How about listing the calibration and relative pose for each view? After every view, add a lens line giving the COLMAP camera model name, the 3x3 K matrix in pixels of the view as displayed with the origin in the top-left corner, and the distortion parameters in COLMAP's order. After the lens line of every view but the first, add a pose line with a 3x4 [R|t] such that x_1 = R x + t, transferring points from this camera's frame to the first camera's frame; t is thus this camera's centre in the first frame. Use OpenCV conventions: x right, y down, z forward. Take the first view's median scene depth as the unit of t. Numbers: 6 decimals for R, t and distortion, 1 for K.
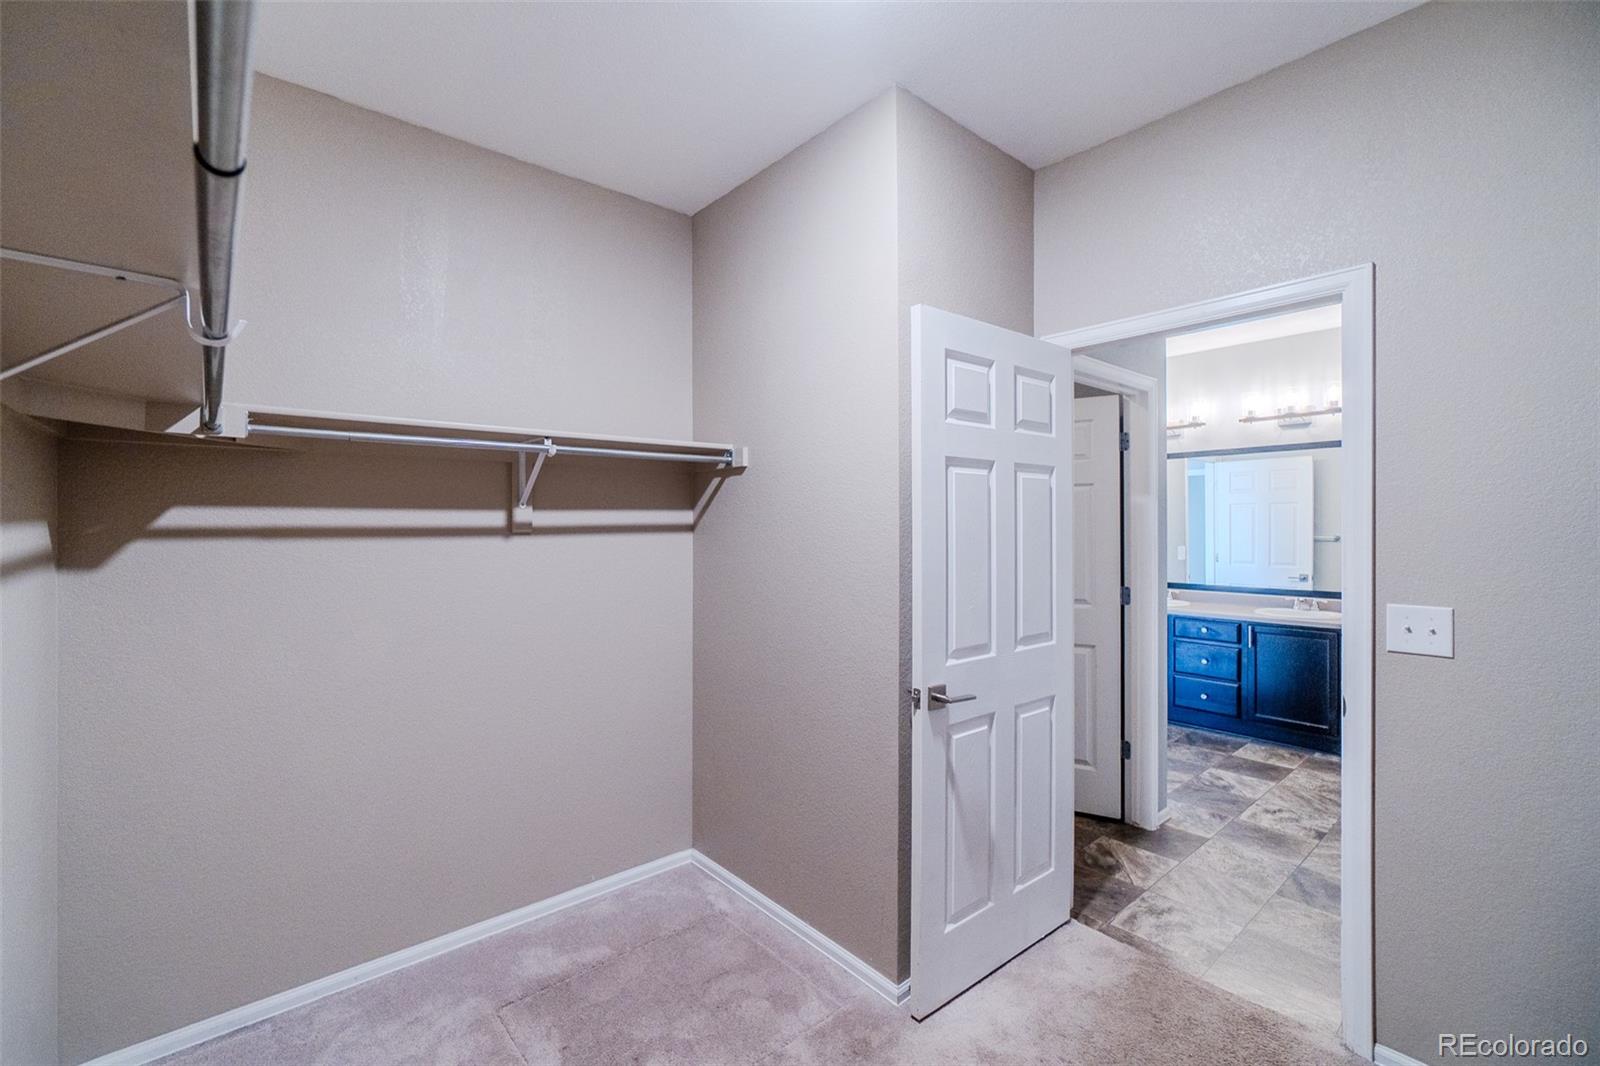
lens RADIAL K [[688.7, 0, 783.3], [0, 688.7, 527.7], [0, 0, 1]] dist [-0.002515, 0.000127]
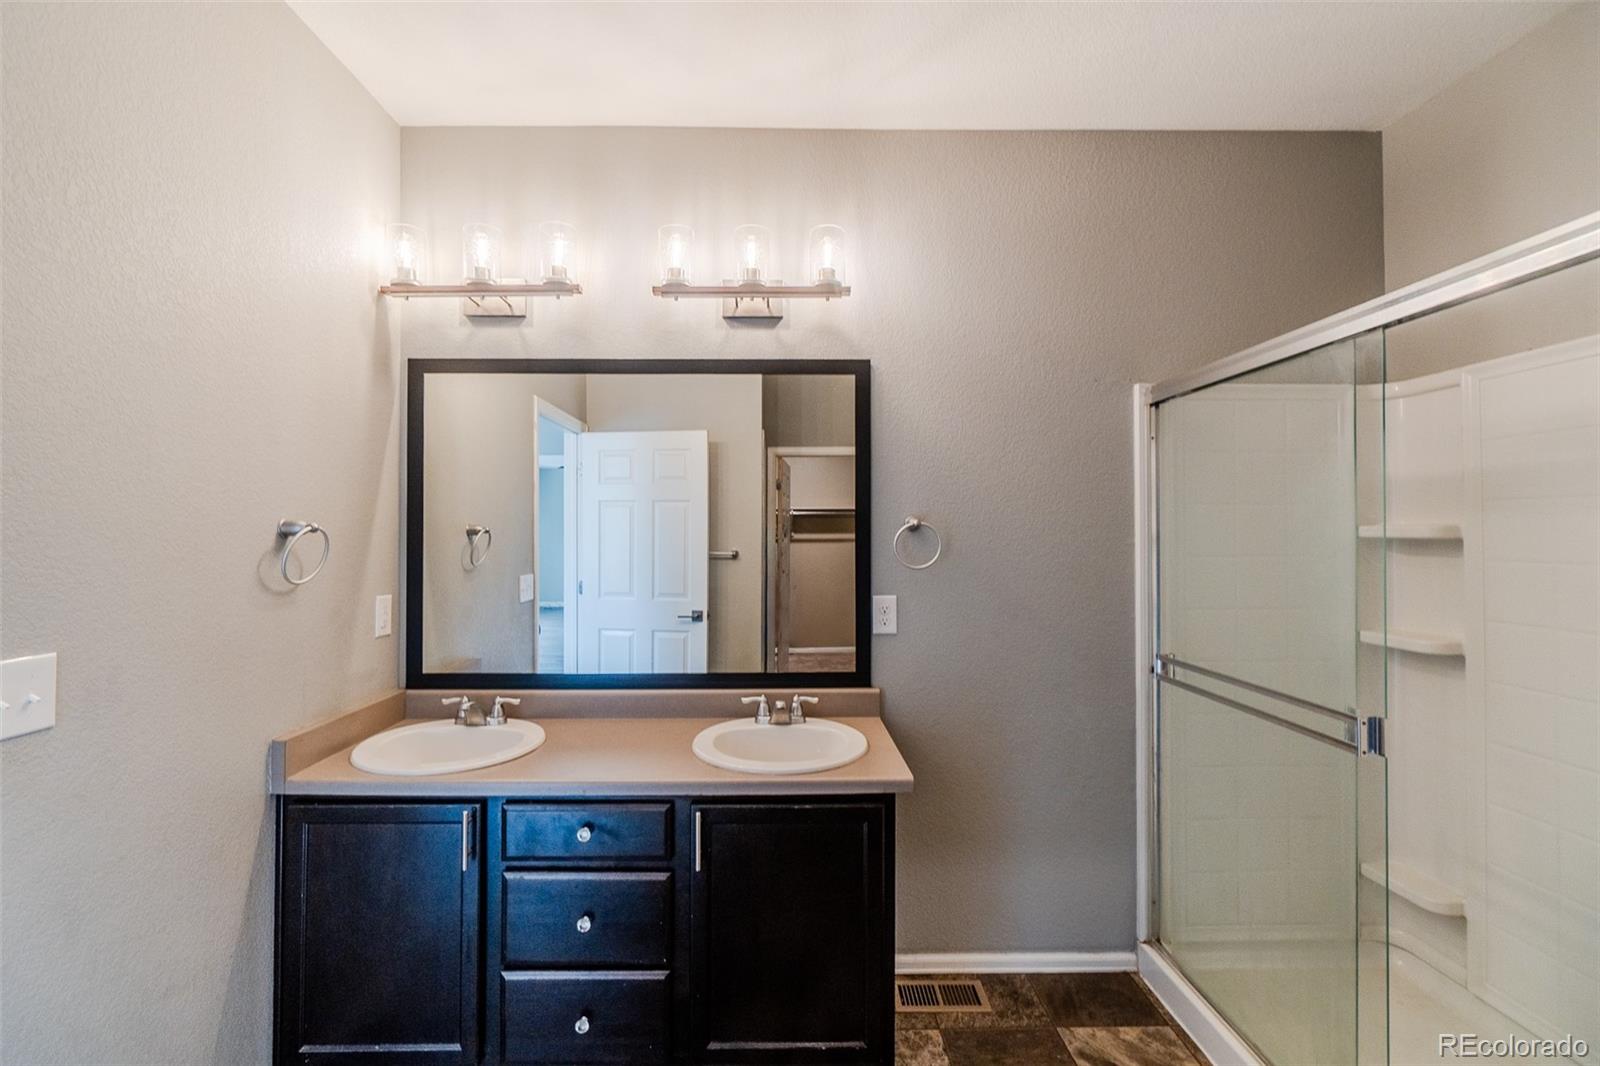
lens RADIAL K [[688.7, 0, 783.3], [0, 688.7, 527.7], [0, 0, 1]] dist [-0.002515, 0.000127]
pose [[0.641027, 0.010023, 0.767453, 0.389835], [0.002287, 0.999885, -0.014969, -0.001782], [-0.767515, 0.011351, 0.640931, 0.667193]]
